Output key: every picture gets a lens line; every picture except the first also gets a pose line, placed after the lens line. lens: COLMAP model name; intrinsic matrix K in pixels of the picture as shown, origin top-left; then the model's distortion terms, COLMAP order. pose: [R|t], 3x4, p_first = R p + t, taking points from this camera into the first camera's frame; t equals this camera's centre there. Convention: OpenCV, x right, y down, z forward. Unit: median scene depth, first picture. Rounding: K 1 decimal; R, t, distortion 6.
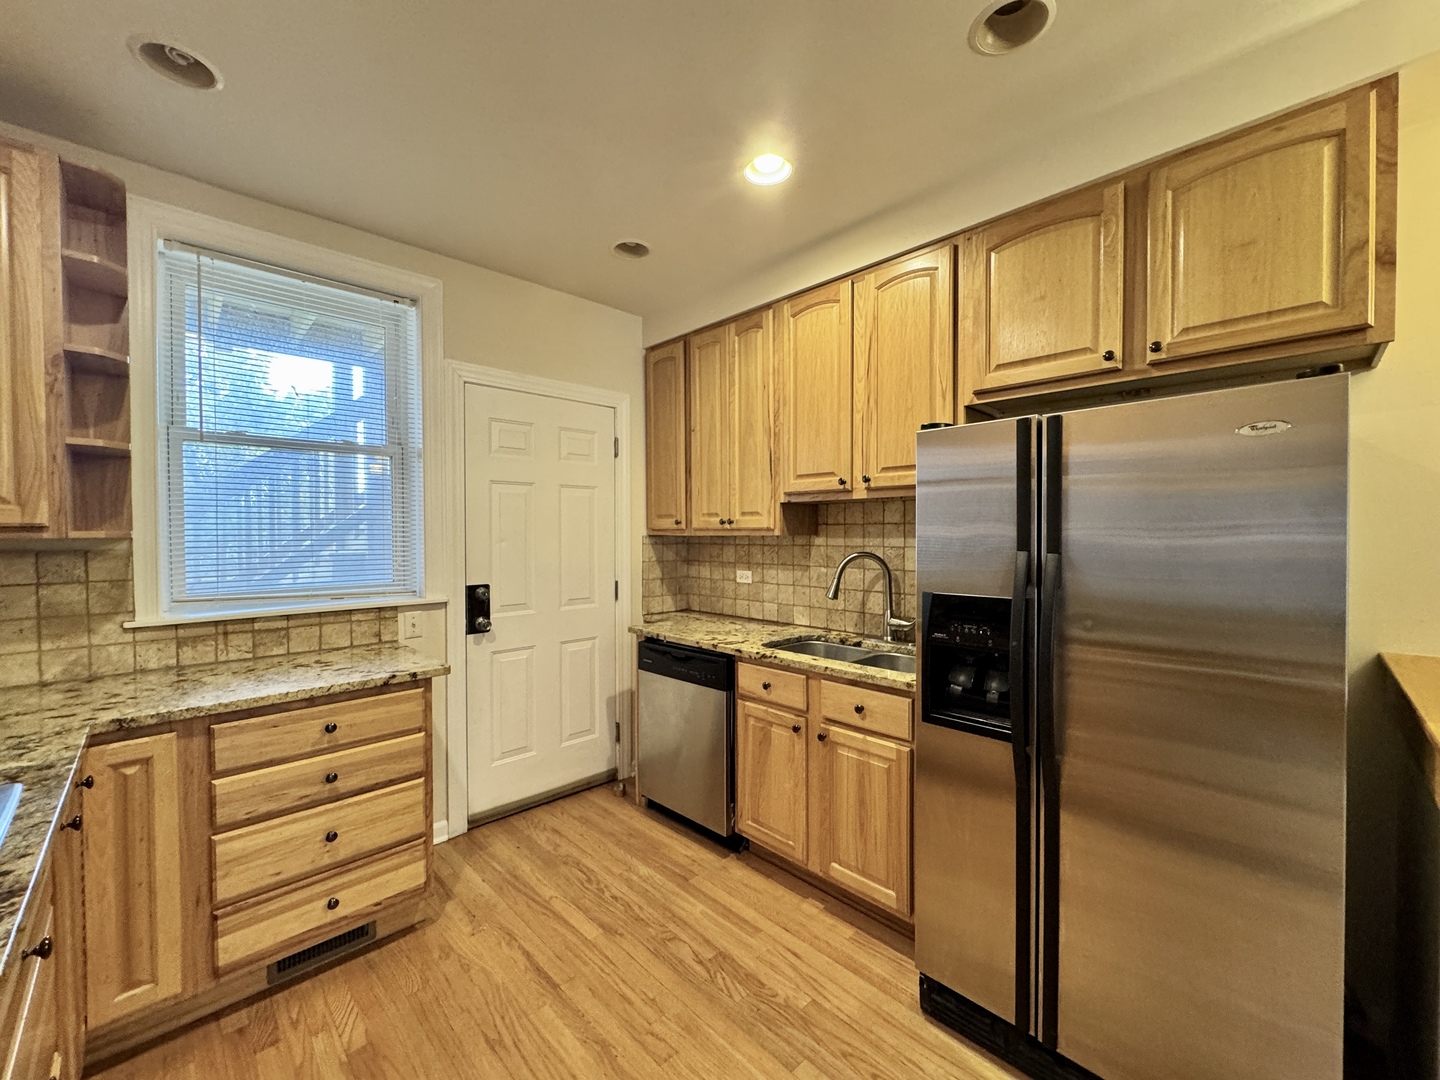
lens RADIAL K [[577.2, 0, 721.5], [0, 577.2, 539.9], [0, 0, 1]] dist [-0.003354, 0.000559]
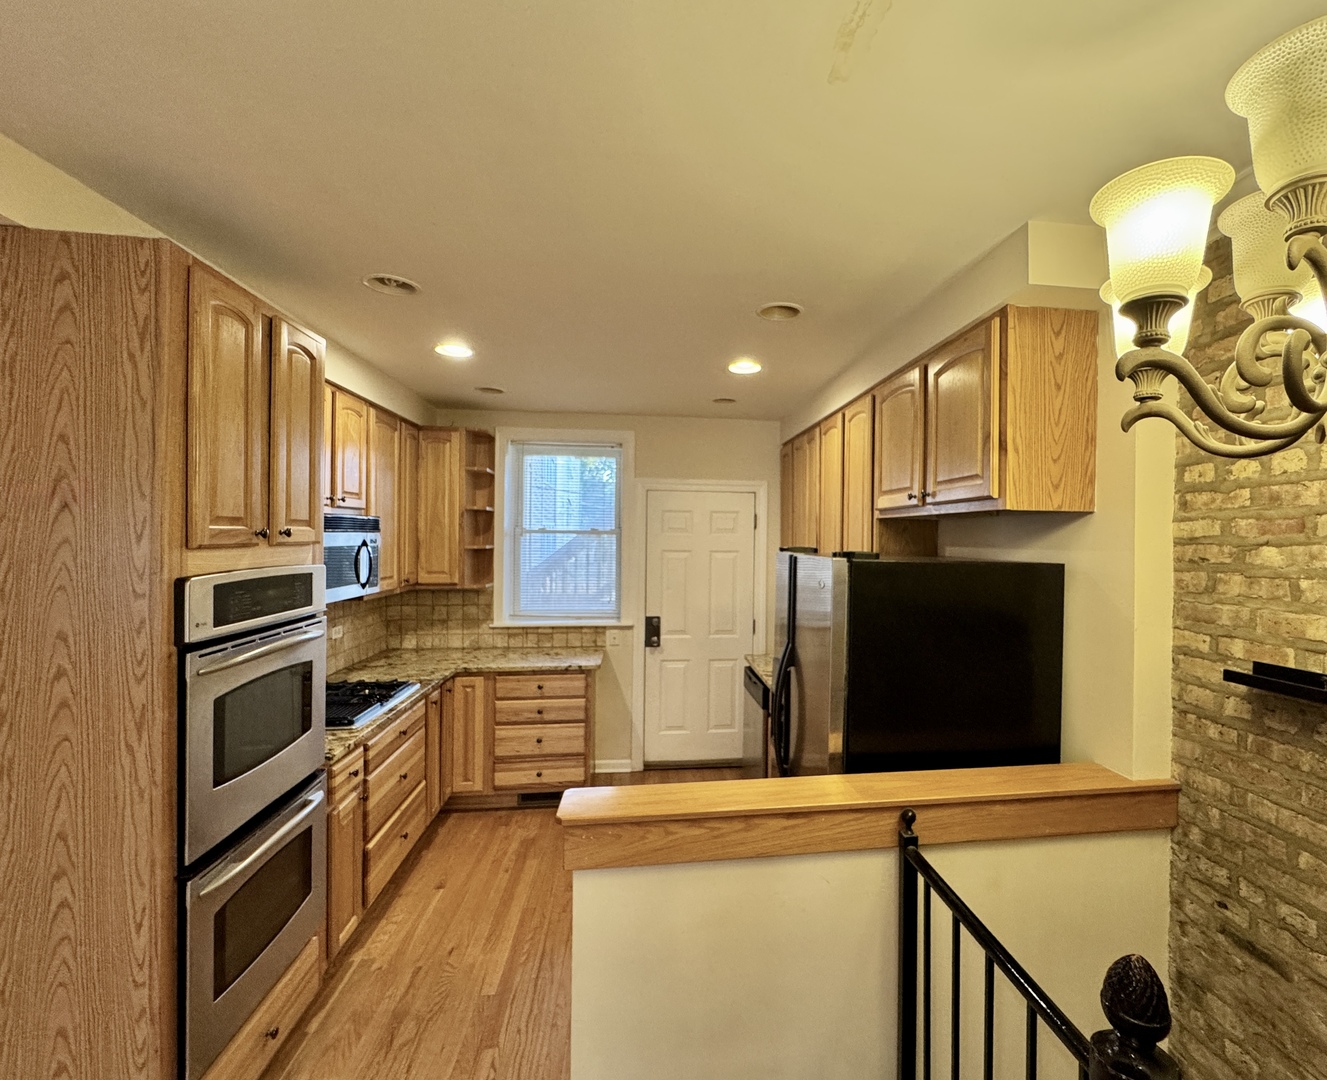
lens RADIAL K [[608.6, 0, 732.2], [0, 608.6, 537.5], [0, 0, 1]] dist [-0.002537, 0.000014]
pose [[0.810846, 0.012663, -0.585123, 0.849386], [-0.023063, 0.999681, -0.010325, -0.147516], [0.584805, 0.021866, 0.810879, -0.271113]]
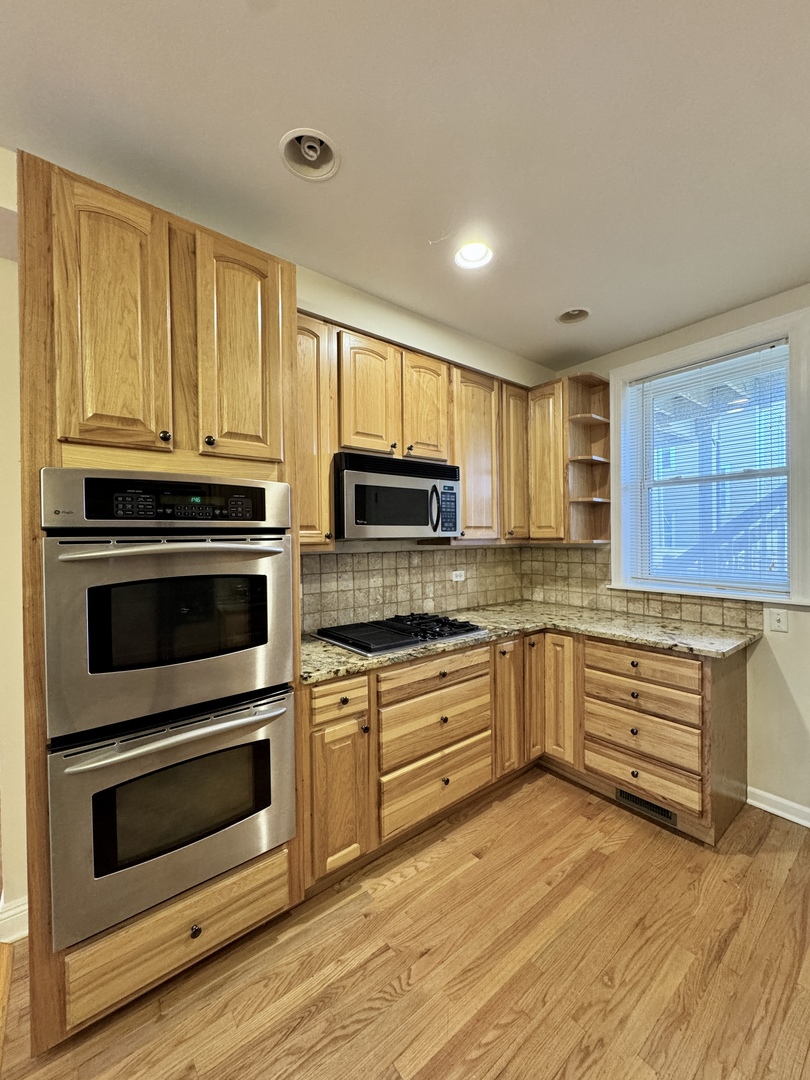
lens RADIAL K [[432.9, 0, 403.6], [0, 432.9, 539.9], [0, 0, 1]] dist [-0.003354, 0.000559]
pose [[-0.106174, 0.011348, -0.994283, 0.442068], [-0.005063, 0.999916, 0.011953, -0.023414], [0.994335, 0.006303, -0.106107, 0.367480]]
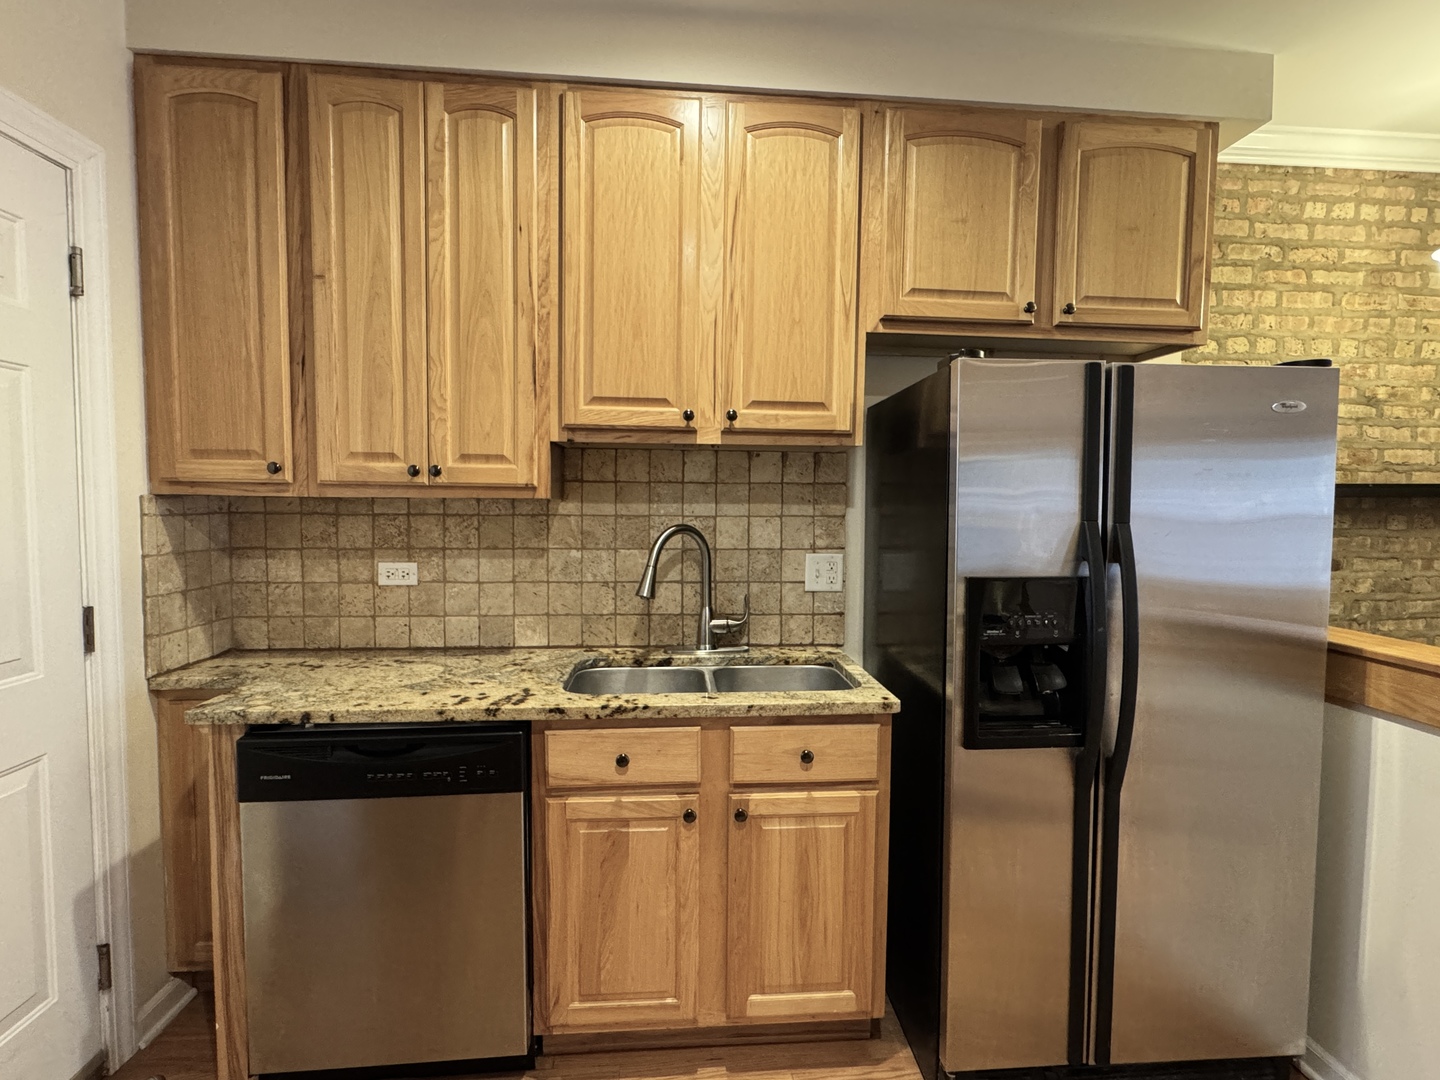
lens RADIAL K [[721.2, 0, 728.0], [0, 721.2, 541.2], [0, 0, 1]] dist [-0.003678, 0.000921]
pose [[0.634829, -0.037396, 0.771748, -0.396469], [-0.001808, 0.998753, 0.049883, -0.001530], [-0.772651, -0.033062, 0.633970, 0.461988]]
